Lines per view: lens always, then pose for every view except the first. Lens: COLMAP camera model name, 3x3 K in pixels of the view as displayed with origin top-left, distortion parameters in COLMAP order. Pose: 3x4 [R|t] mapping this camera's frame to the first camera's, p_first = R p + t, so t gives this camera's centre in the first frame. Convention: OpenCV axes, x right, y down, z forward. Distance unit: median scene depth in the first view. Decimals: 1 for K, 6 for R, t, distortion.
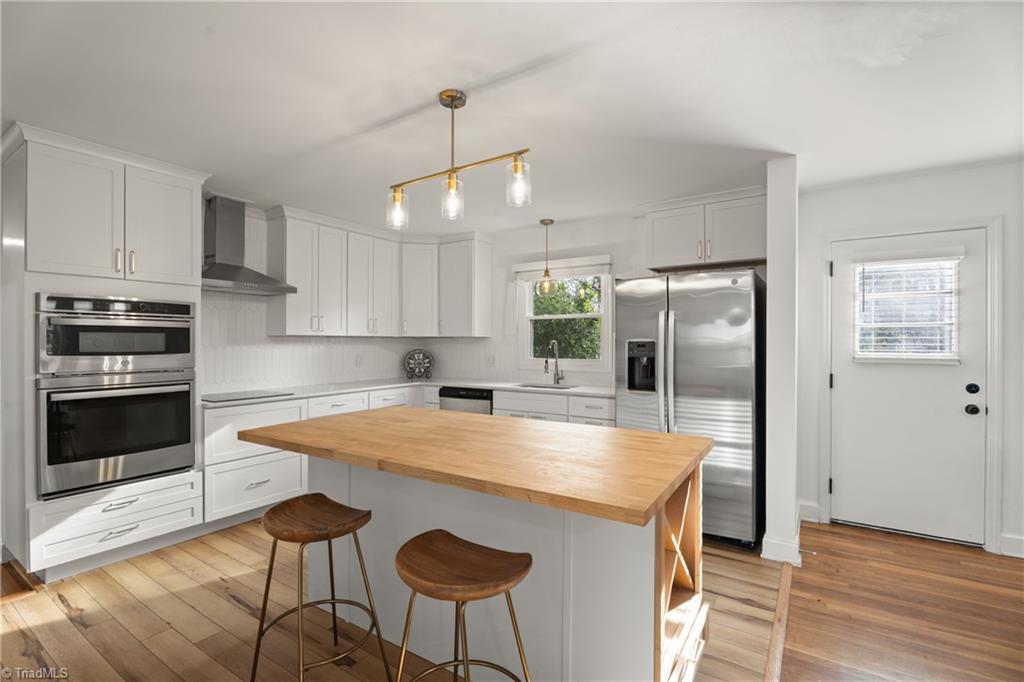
lens RADIAL K [[455.0, 0, 514.1], [0, 455.0, 344.7], [0, 0, 1]] dist [0.001610, -0.002558]
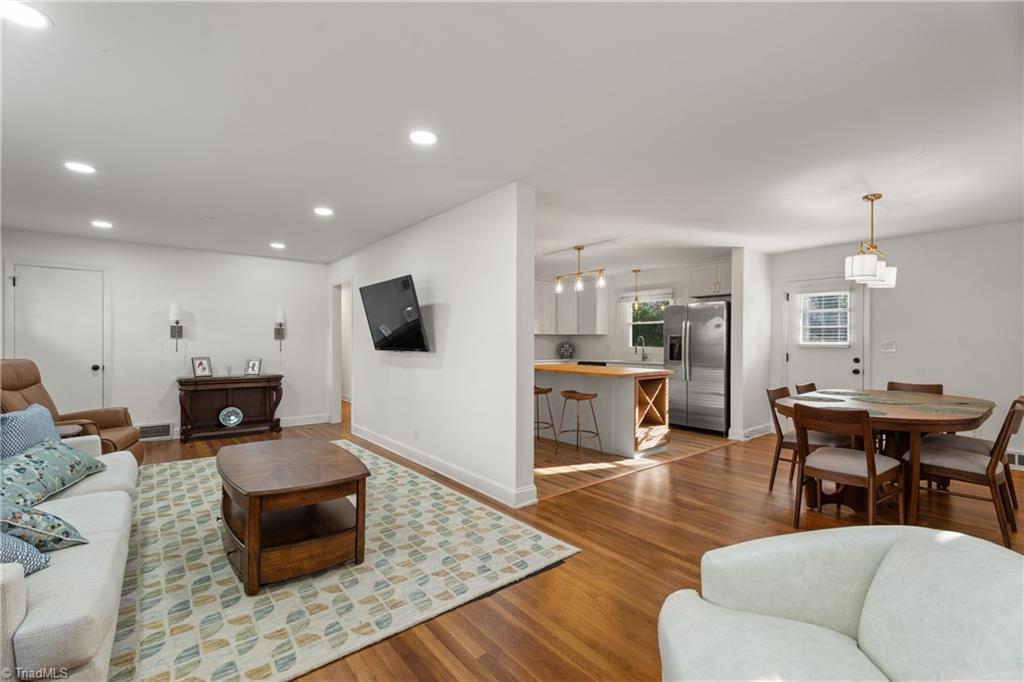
lens RADIAL K [[455.0, 0, 514.8], [0, 455.0, 341.5], [0, 0, 1]] dist [0.001610, -0.002558]
pose [[0.949731, 0.002119, -0.313061, 0.178232], [-0.004625, 0.999963, -0.007262, 0.026906], [0.313034, 0.008345, 0.949705, -0.862422]]
